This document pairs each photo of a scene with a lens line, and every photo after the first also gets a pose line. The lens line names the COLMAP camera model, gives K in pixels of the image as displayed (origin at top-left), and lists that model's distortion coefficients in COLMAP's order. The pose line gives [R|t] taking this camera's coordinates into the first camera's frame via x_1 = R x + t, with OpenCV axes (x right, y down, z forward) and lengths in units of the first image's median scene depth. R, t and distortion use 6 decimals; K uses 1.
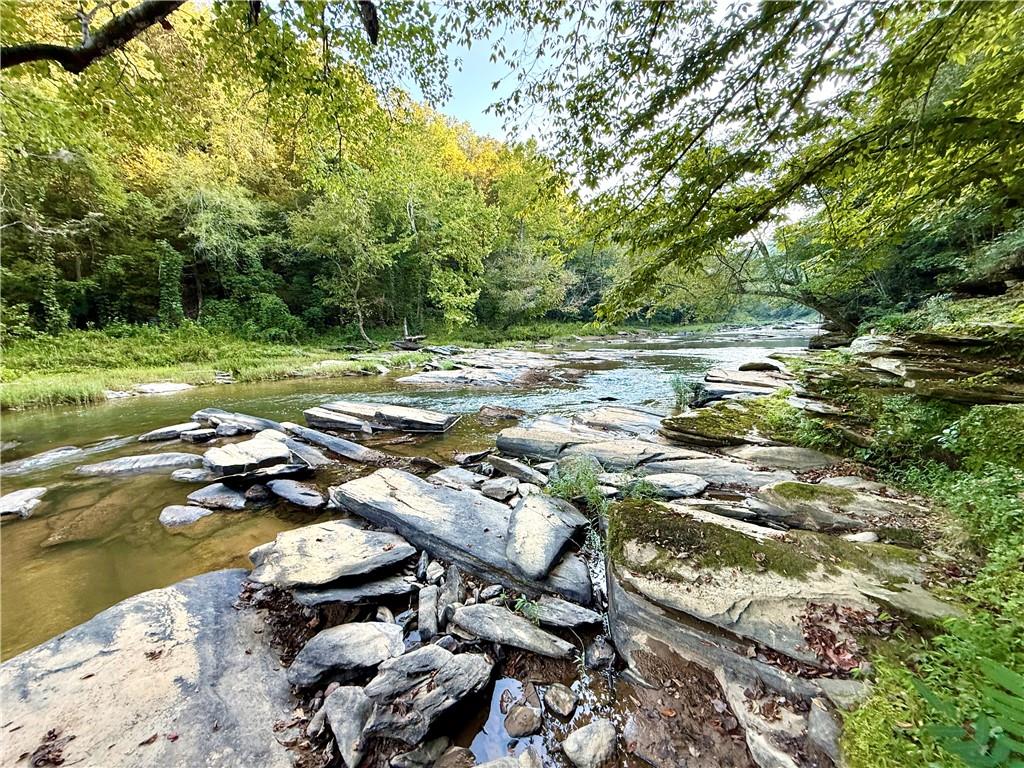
lens RADIAL K [[407.0, 0, 511.2], [0, 407.0, 379.8], [0, 0, 1]] dist [0.000079, 0.000315]
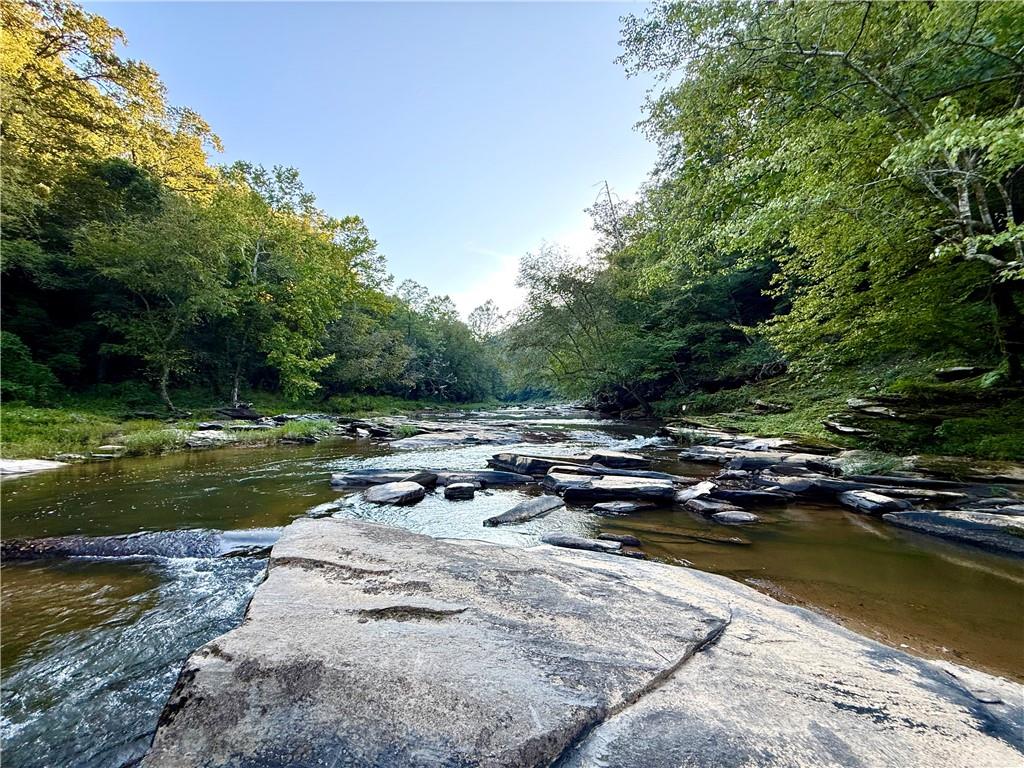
lens RADIAL K [[407.0, 0, 510.2], [0, 407.0, 382.8], [0, 0, 1]] dist [0.000079, 0.000315]
pose [[0.806623, 0.066524, 0.587311, -0.292862], [0.043590, 0.984245, -0.171352, 0.016436], [-0.589457, 0.163818, 0.791015, 0.045578]]
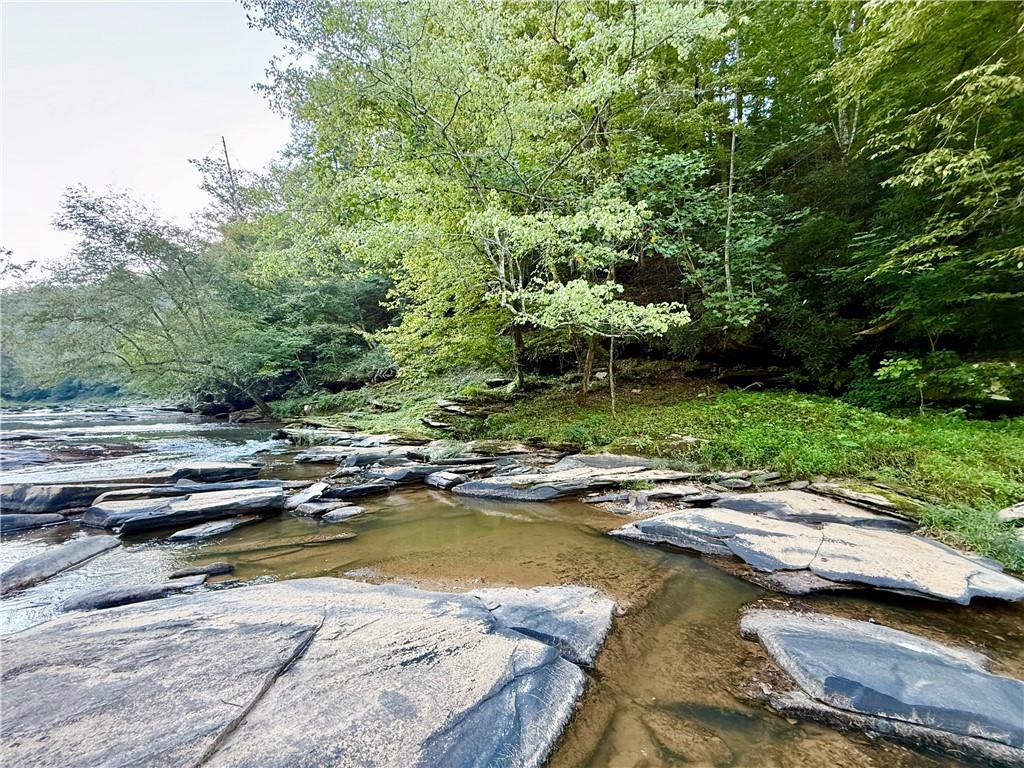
lens RADIAL K [[407.0, 0, 510.8], [0, 407.0, 383.3], [0, 0, 1]] dist [0.000079, 0.000315]
pose [[0.075672, 0.084717, 0.993527, -0.288145], [0.122147, 0.988093, -0.093557, 0.016295], [-0.989623, 0.128436, 0.064423, 0.043787]]
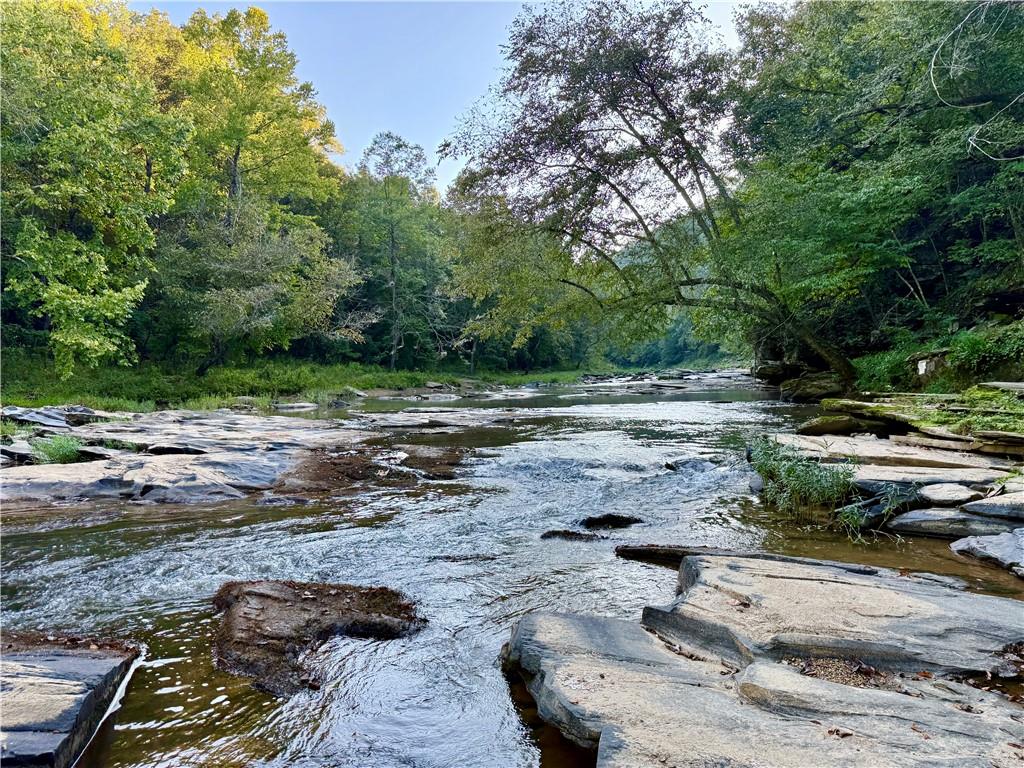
lens RADIAL K [[714.4, 0, 513.1], [0, 714.4, 386.5], [0, 0, 1]] dist [0.019966, -0.032439]
pose [[0.915036, 0.002237, 0.403366, -0.025049], [0.046784, 0.992647, -0.111635, -0.000928], [-0.400649, 0.121021, 0.908204, 0.140016]]
